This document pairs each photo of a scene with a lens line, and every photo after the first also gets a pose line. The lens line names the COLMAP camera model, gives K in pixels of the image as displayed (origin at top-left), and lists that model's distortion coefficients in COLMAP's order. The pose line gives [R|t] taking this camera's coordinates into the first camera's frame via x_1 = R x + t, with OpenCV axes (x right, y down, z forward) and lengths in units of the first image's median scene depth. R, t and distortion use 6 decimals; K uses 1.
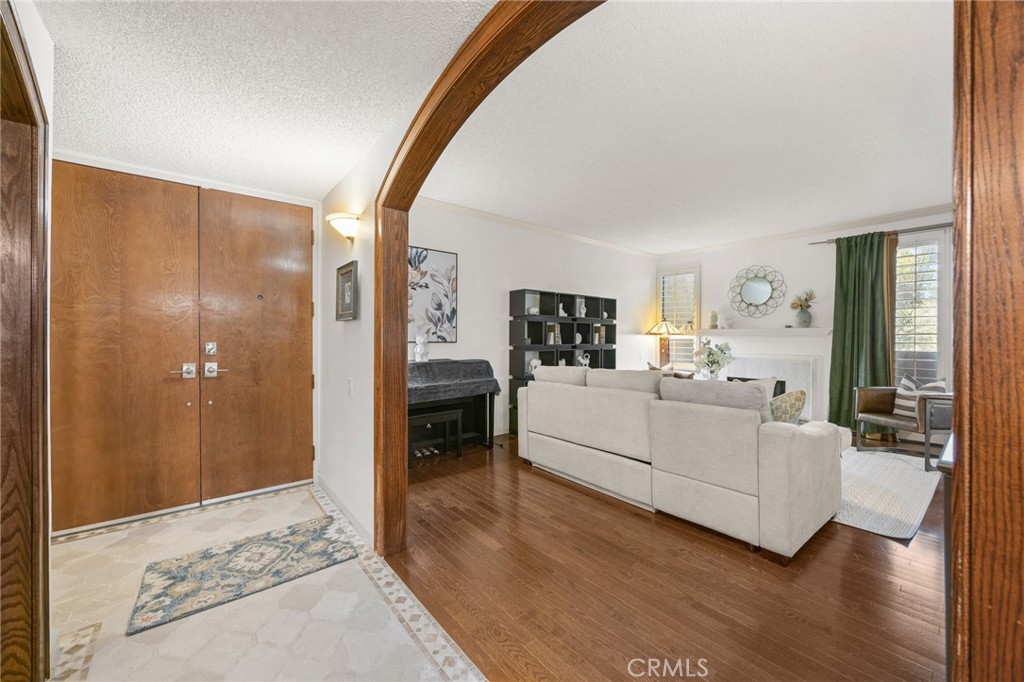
lens RADIAL K [[390.8, 0, 511.7], [0, 390.8, 337.2], [0, 0, 1]] dist [-0.002660, -0.000428]
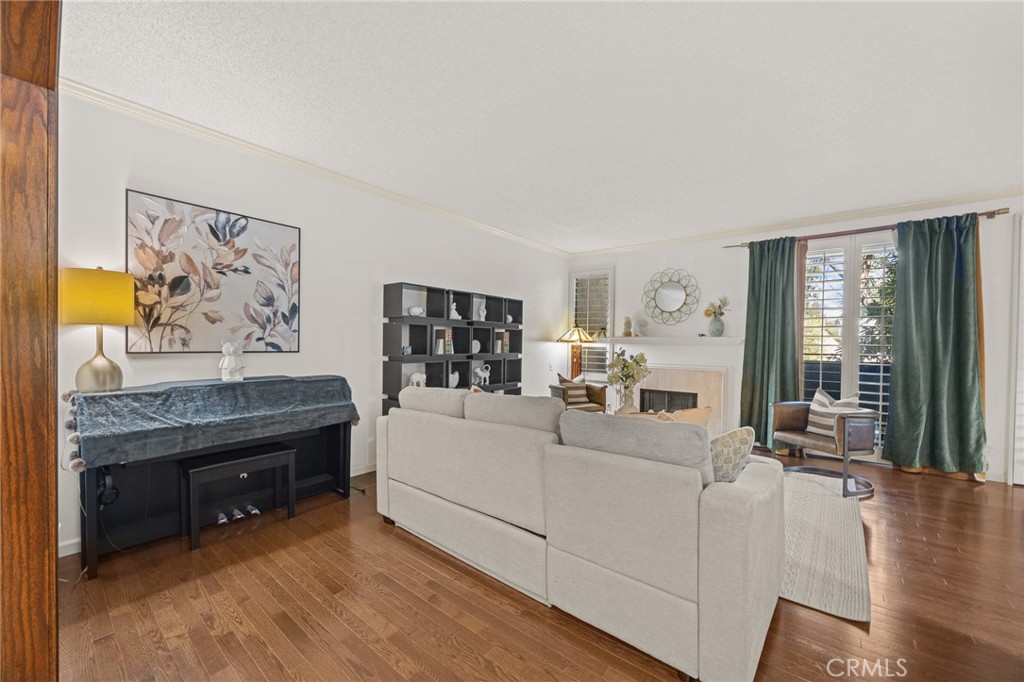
lens RADIAL K [[390.8, 0, 514.0], [0, 390.8, 344.6], [0, 0, 1]] dist [-0.002660, -0.000428]
pose [[0.979486, 0.007441, 0.201373, 0.102558], [-0.009164, 0.999929, 0.007627, -0.009711], [-0.201302, -0.009316, 0.979485, 0.219789]]
